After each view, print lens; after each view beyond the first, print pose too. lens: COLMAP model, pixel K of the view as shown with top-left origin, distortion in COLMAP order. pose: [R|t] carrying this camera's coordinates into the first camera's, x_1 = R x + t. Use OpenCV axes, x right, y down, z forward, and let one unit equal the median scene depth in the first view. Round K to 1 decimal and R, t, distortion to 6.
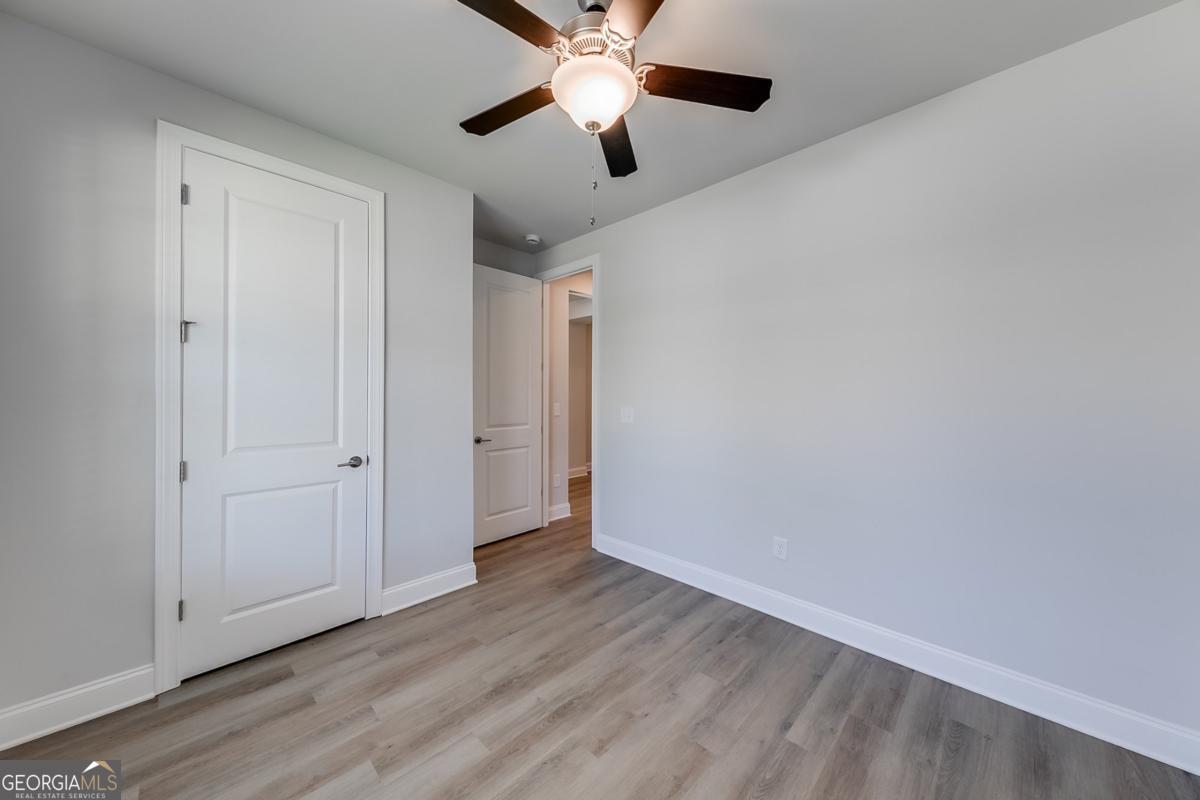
lens RADIAL K [[408.7, 0, 605.8], [0, 408.7, 402.8], [0, 0, 1]] dist [0.000094, -0.000144]
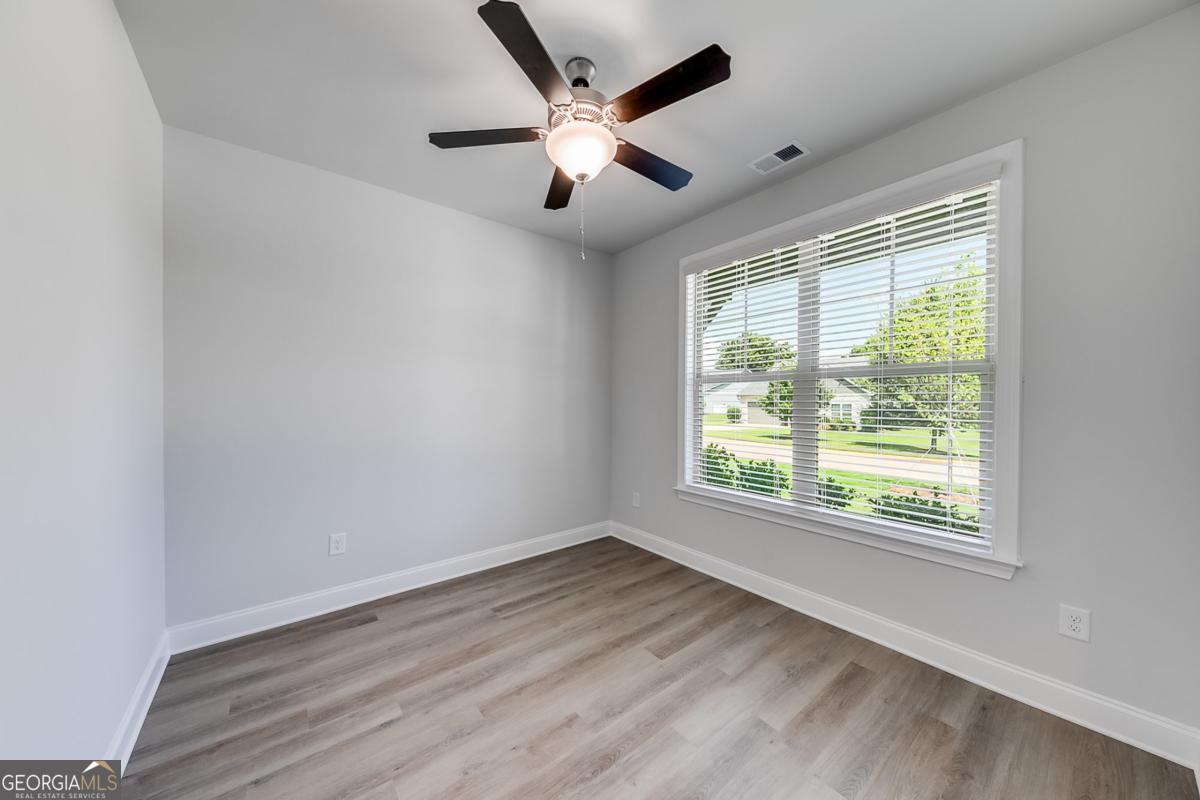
lens RADIAL K [[408.7, 0, 605.8], [0, 408.7, 402.8], [0, 0, 1]] dist [0.000094, -0.000144]
pose [[-0.992948, -0.003956, 0.118485, -0.222639], [-0.002426, 0.999912, 0.013058, -0.027334], [-0.118526, 0.012678, -0.992870, 1.981215]]
